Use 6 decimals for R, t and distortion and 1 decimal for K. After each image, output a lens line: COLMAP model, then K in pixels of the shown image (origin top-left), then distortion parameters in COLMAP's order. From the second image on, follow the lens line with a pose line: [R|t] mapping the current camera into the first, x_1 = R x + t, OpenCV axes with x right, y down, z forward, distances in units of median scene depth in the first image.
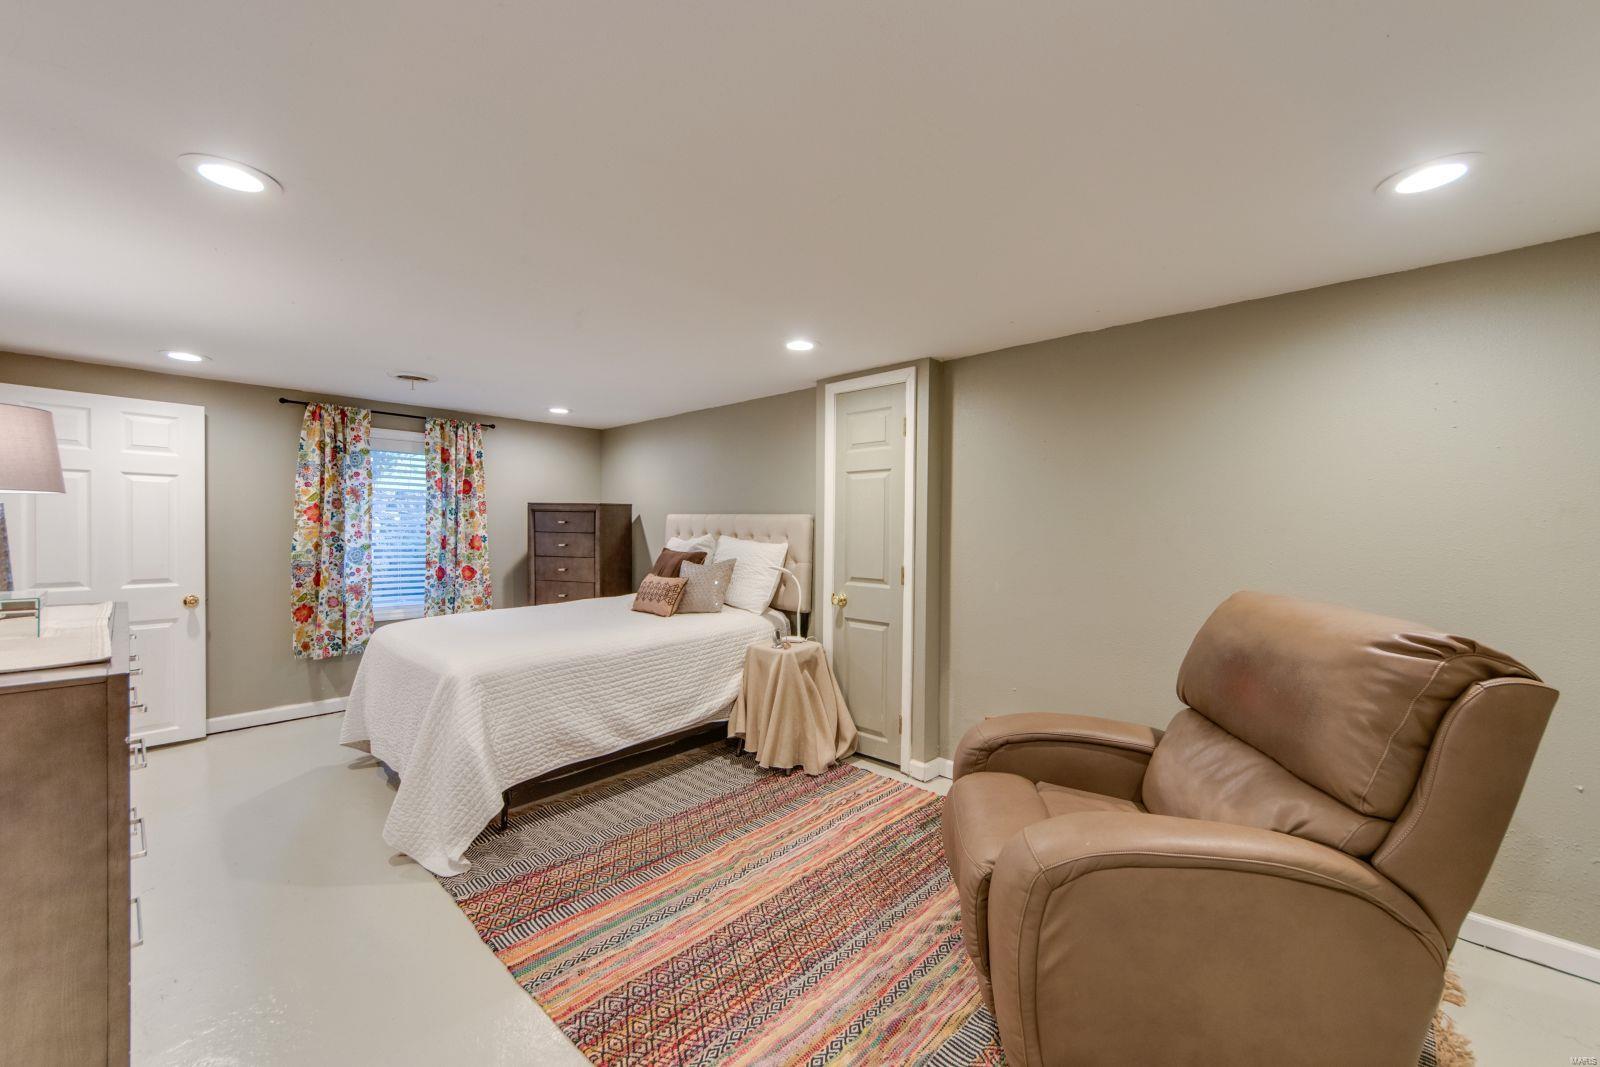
lens RADIAL K [[627.5, 0, 801.3], [0, 627.5, 524.1], [0, 0, 1]] dist [-0.003034, -0.000095]
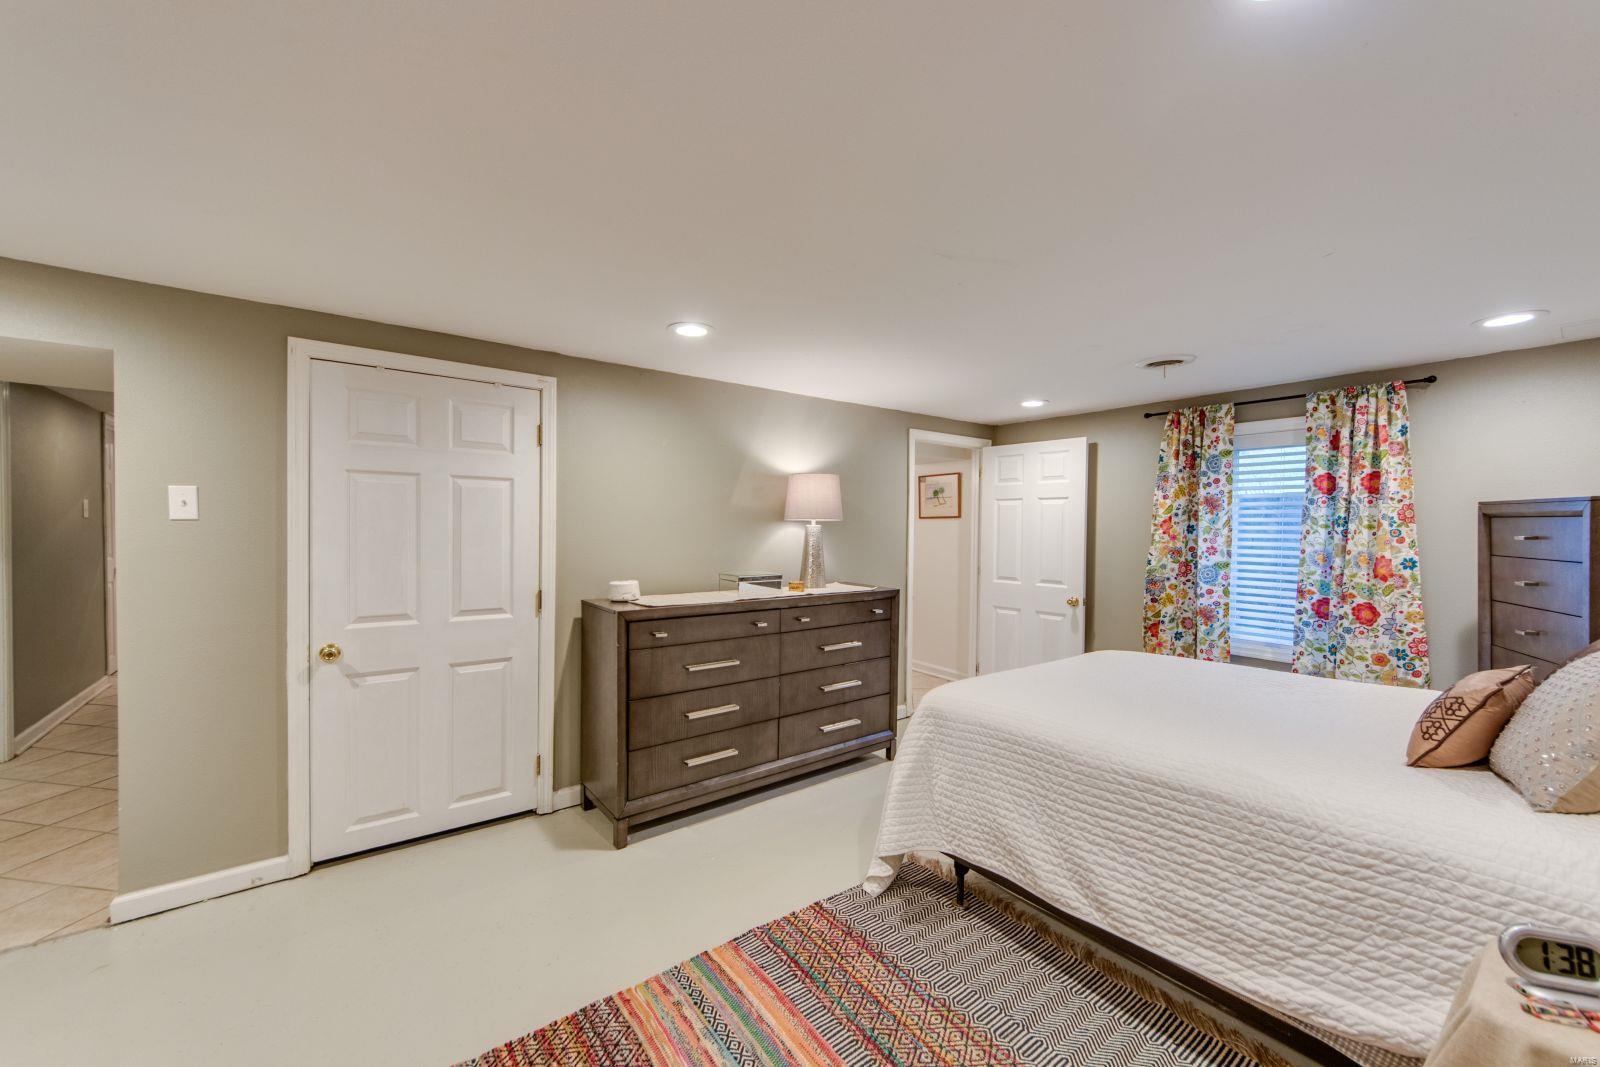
lens RADIAL K [[627.5, 0, 805.4], [0, 627.5, 532.1], [0, 0, 1]] dist [-0.003034, -0.000095]
pose [[-0.183833, 0.000734, -0.982957, 0.249267], [-0.000962, 0.999999, 0.000926, -0.009075], [0.982957, 0.001116, -0.183832, 0.601251]]
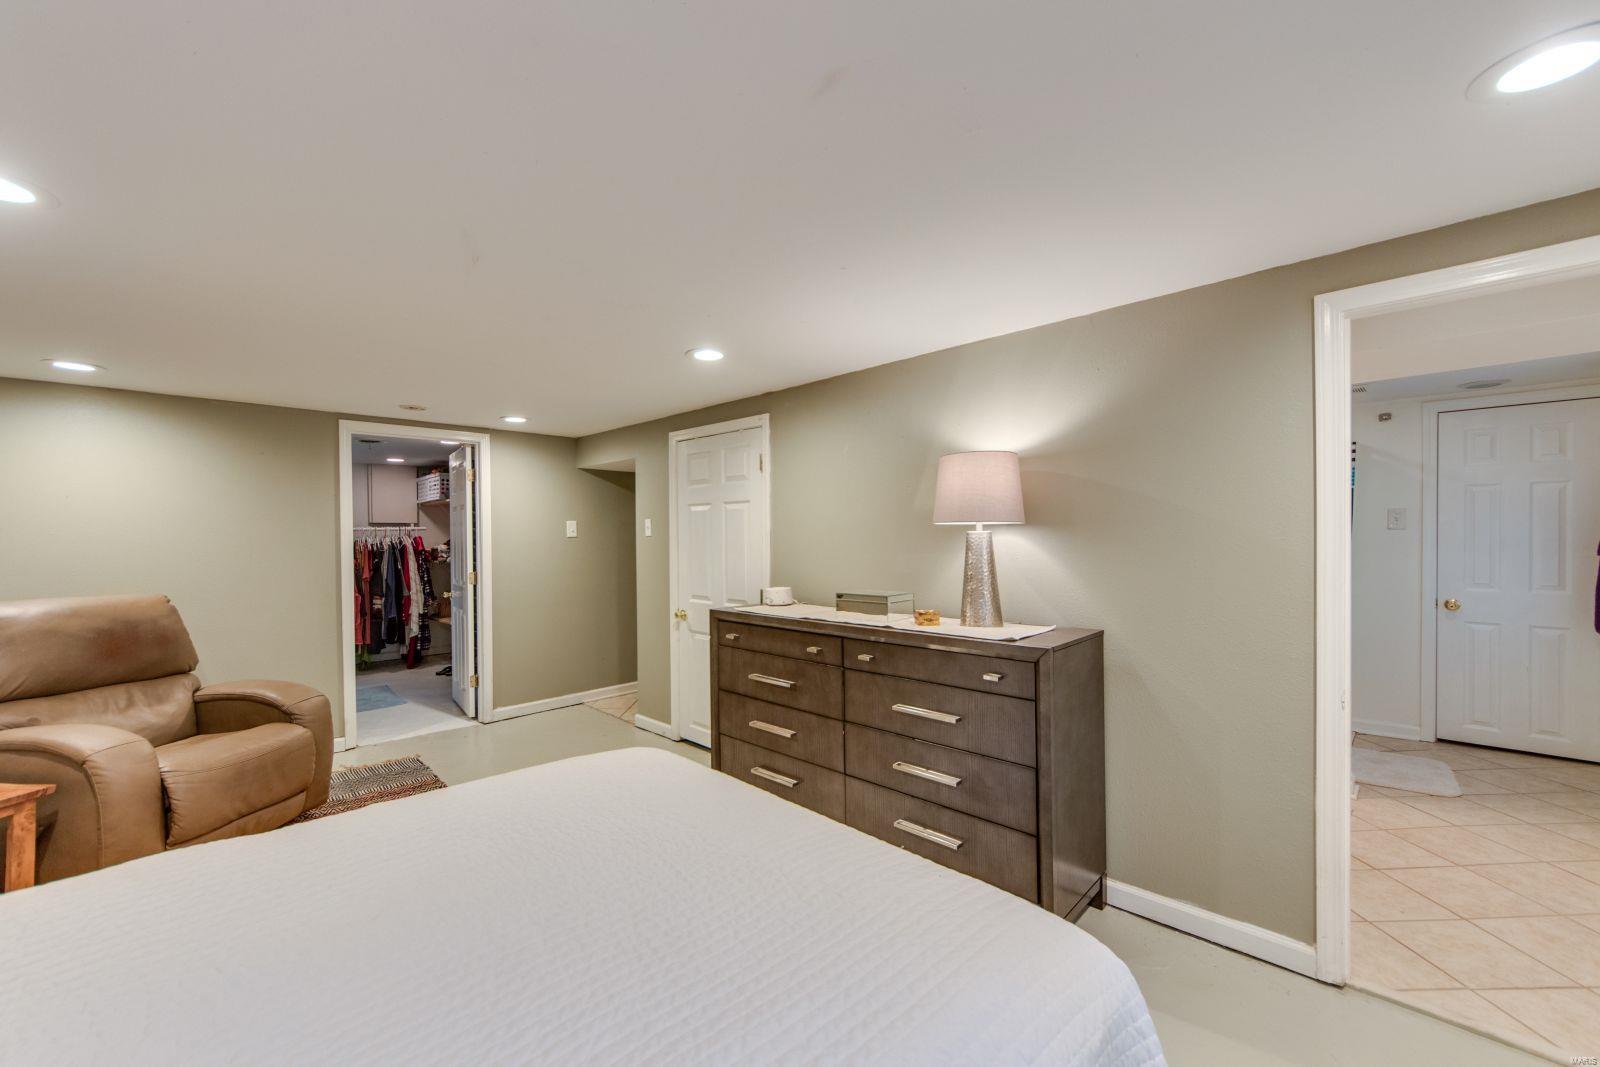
lens RADIAL K [[627.5, 0, 802.6], [0, 627.5, 542.9], [0, 0, 1]] dist [-0.003034, -0.000095]
pose [[-0.999163, -0.001155, 0.040894, -0.480002], [-0.001220, 0.999998, -0.001549, -0.005950], [-0.040892, -0.001598, -0.999162, 1.042229]]
